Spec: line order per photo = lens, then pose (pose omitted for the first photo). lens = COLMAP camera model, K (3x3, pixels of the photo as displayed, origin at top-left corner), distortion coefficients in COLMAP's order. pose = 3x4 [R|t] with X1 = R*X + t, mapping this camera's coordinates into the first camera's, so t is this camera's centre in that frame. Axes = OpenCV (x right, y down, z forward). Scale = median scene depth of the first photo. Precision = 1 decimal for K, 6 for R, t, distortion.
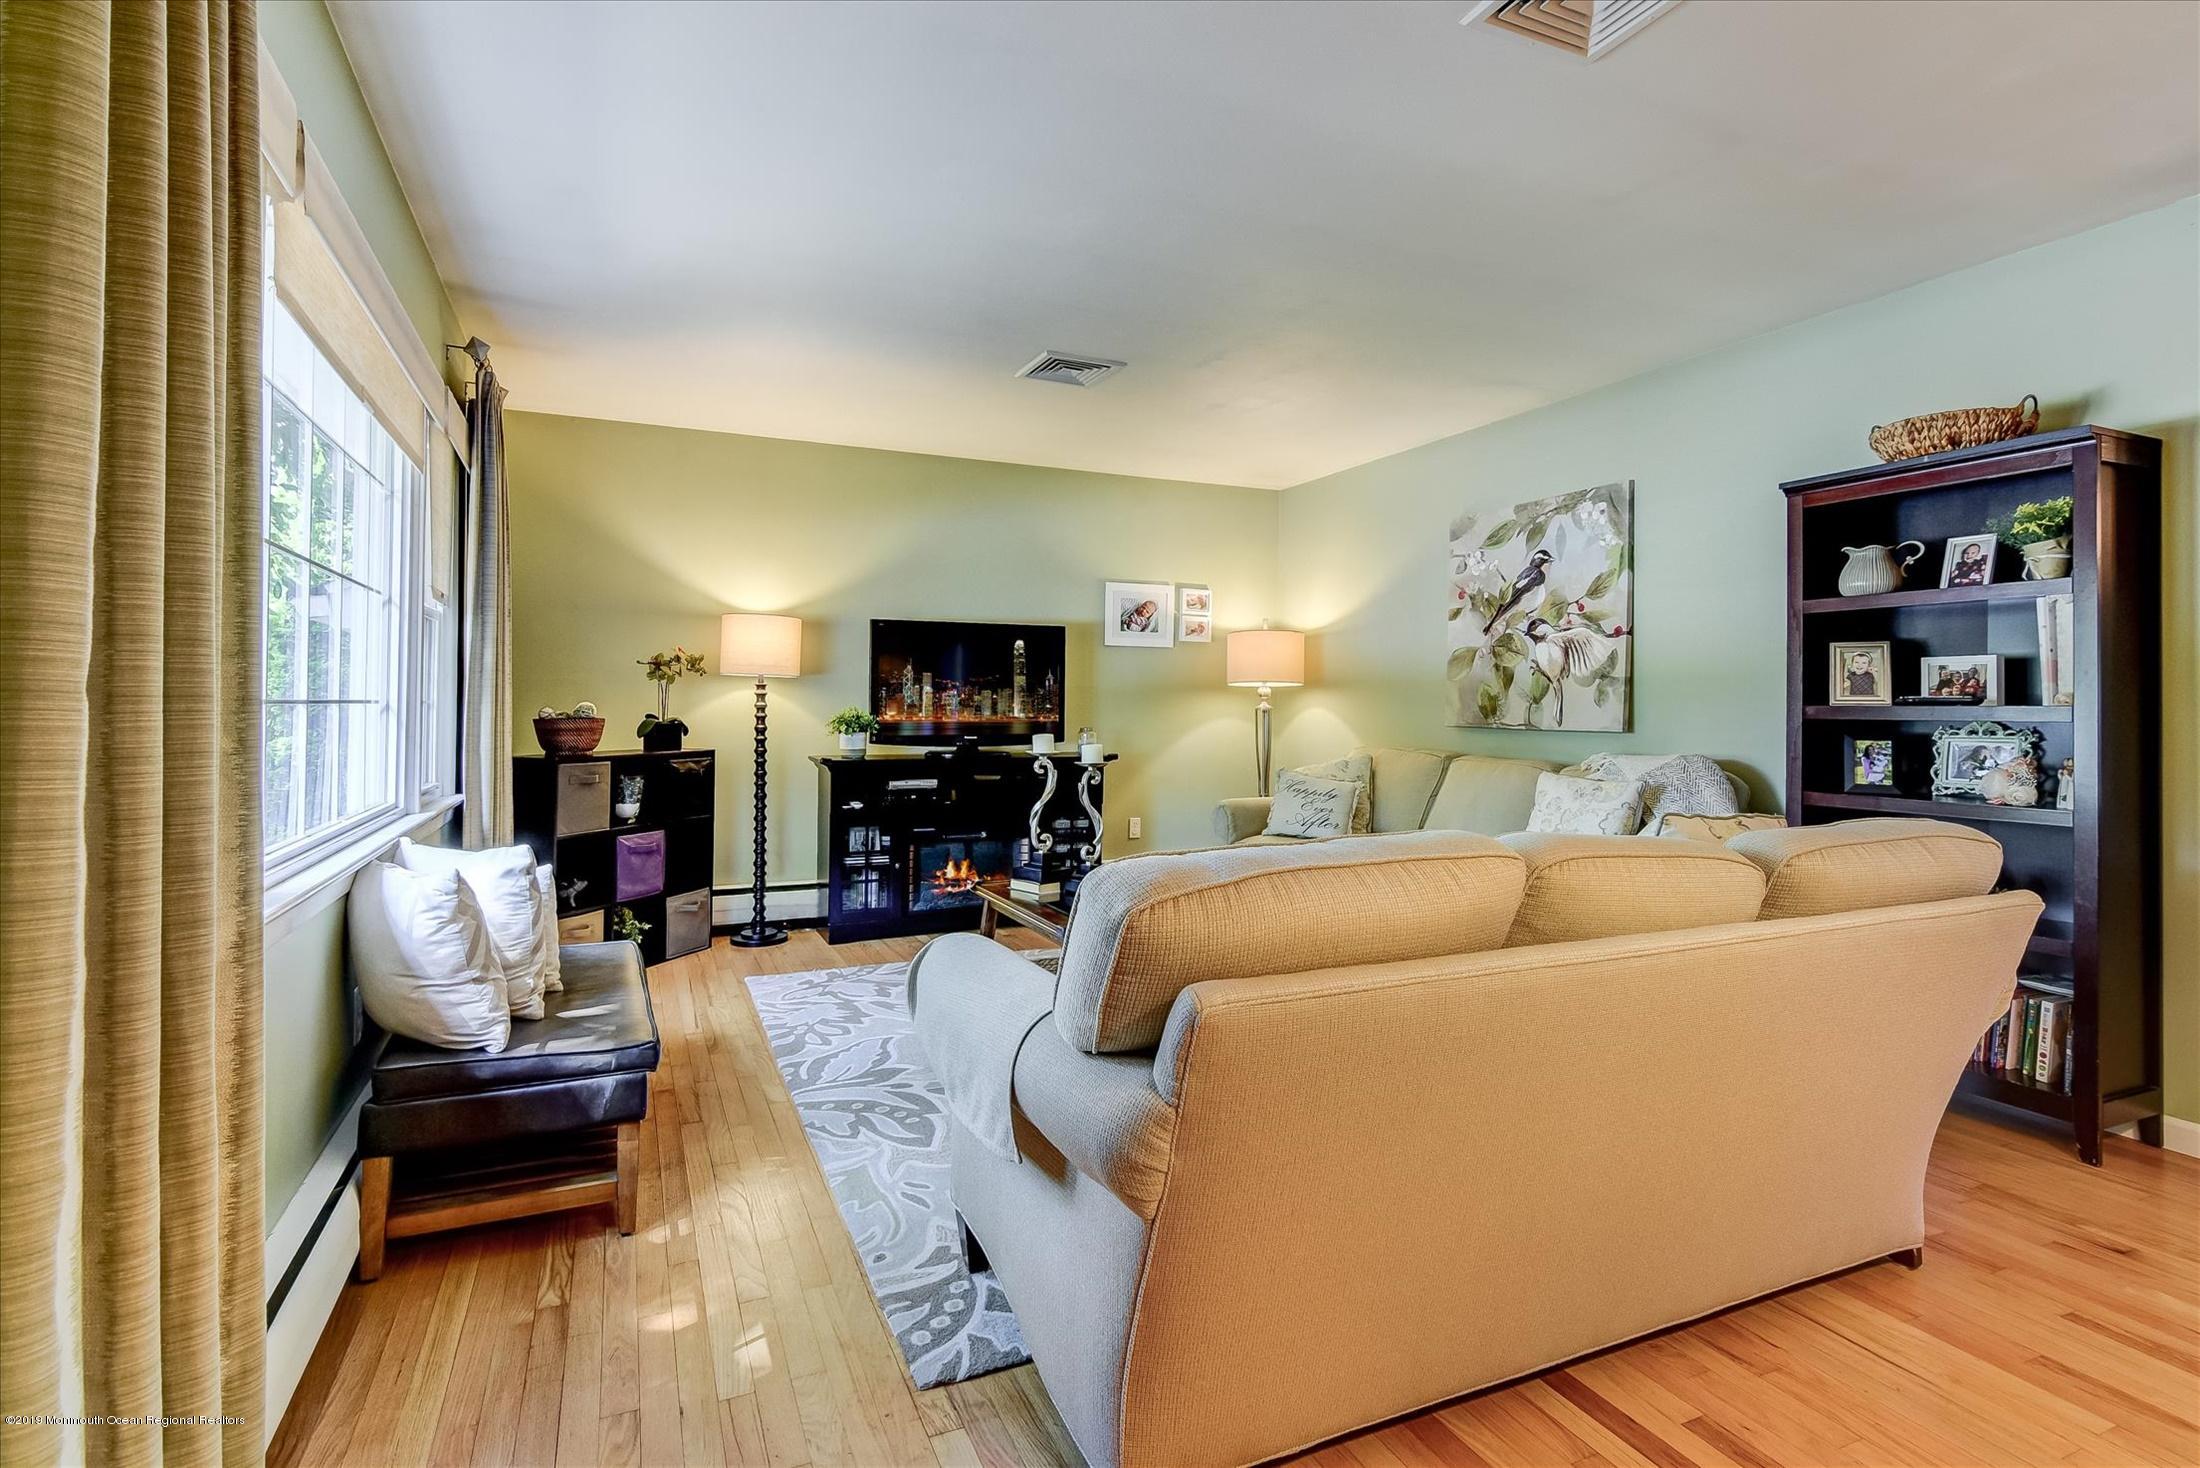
lens RADIAL K [[1074.3, 0, 1087.2], [0, 1074.3, 697.4], [0, 0, 1]] dist [0.002659, -0.008548]
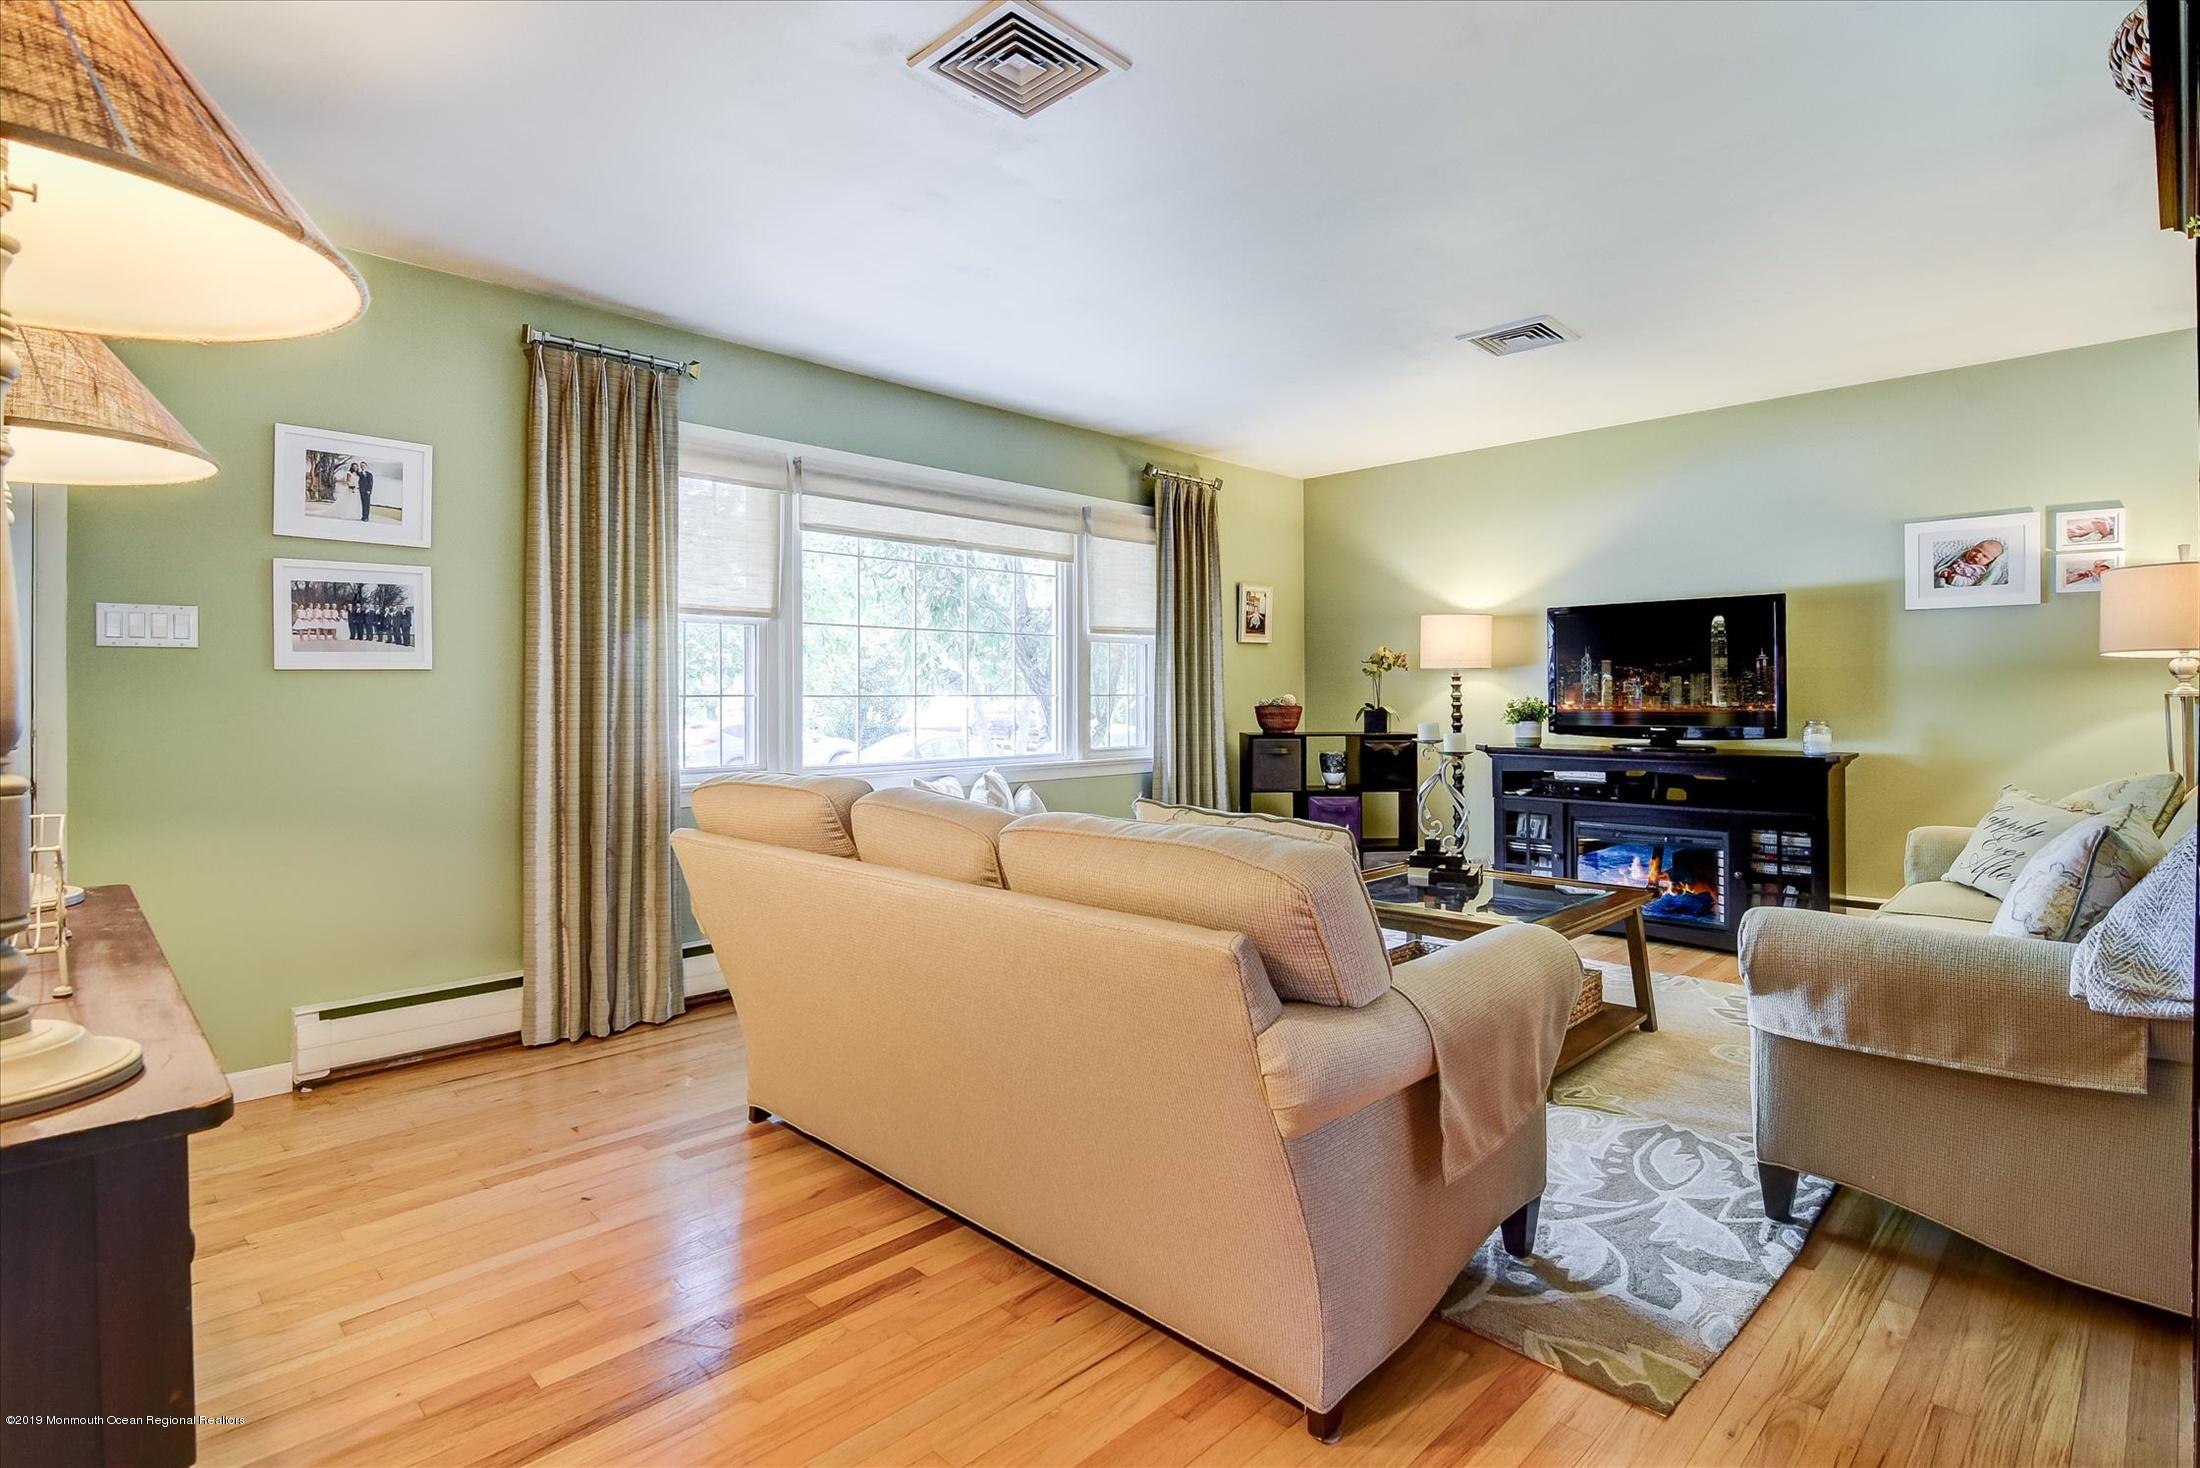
lens RADIAL K [[1074.3, 0, 1087.2], [0, 1074.3, 697.4], [0, 0, 1]] dist [0.002659, -0.008548]
pose [[0.361586, -0.005726, -0.932321, 0.566835], [0.015765, 0.999876, -0.000026, 0.003304], [0.932206, -0.014688, 0.361631, 0.232323]]
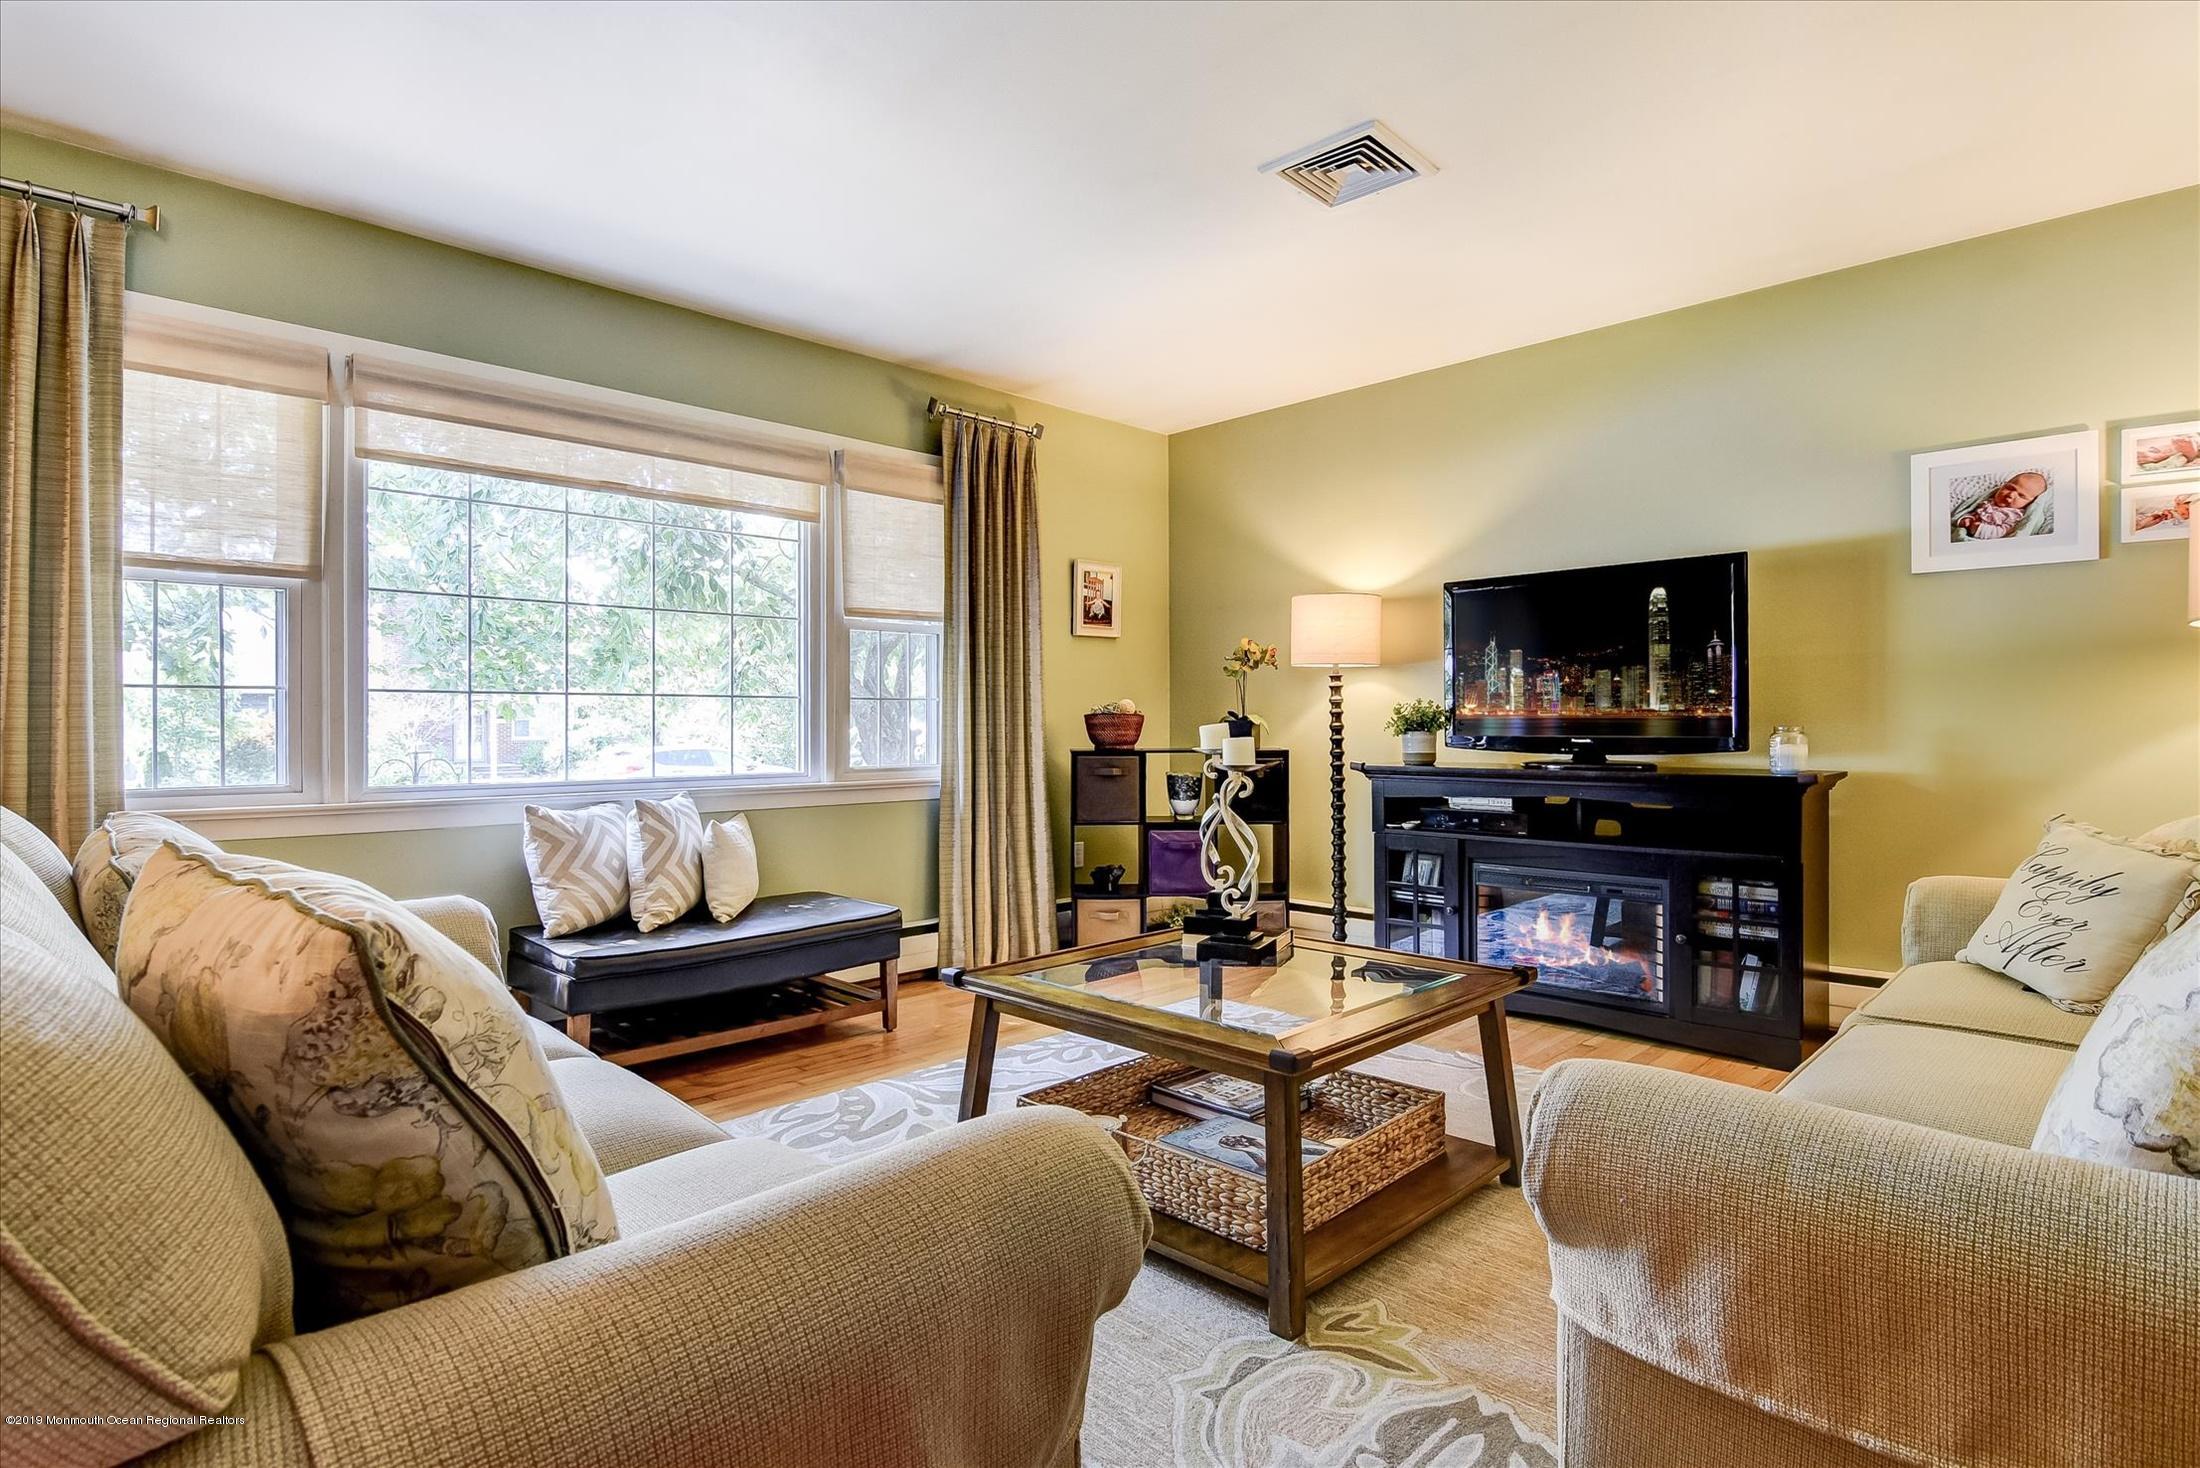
lens RADIAL K [[1115.1, 0, 1070.0], [0, 1115.1, 733.2], [0, 0, 1]] dist [-0.002925, -0.010577]
pose [[0.353884, 0.000757, -0.935289, 0.435788], [0.015374, 0.999860, 0.006627, 0.023705], [0.935163, -0.016725, 0.353822, 0.462850]]
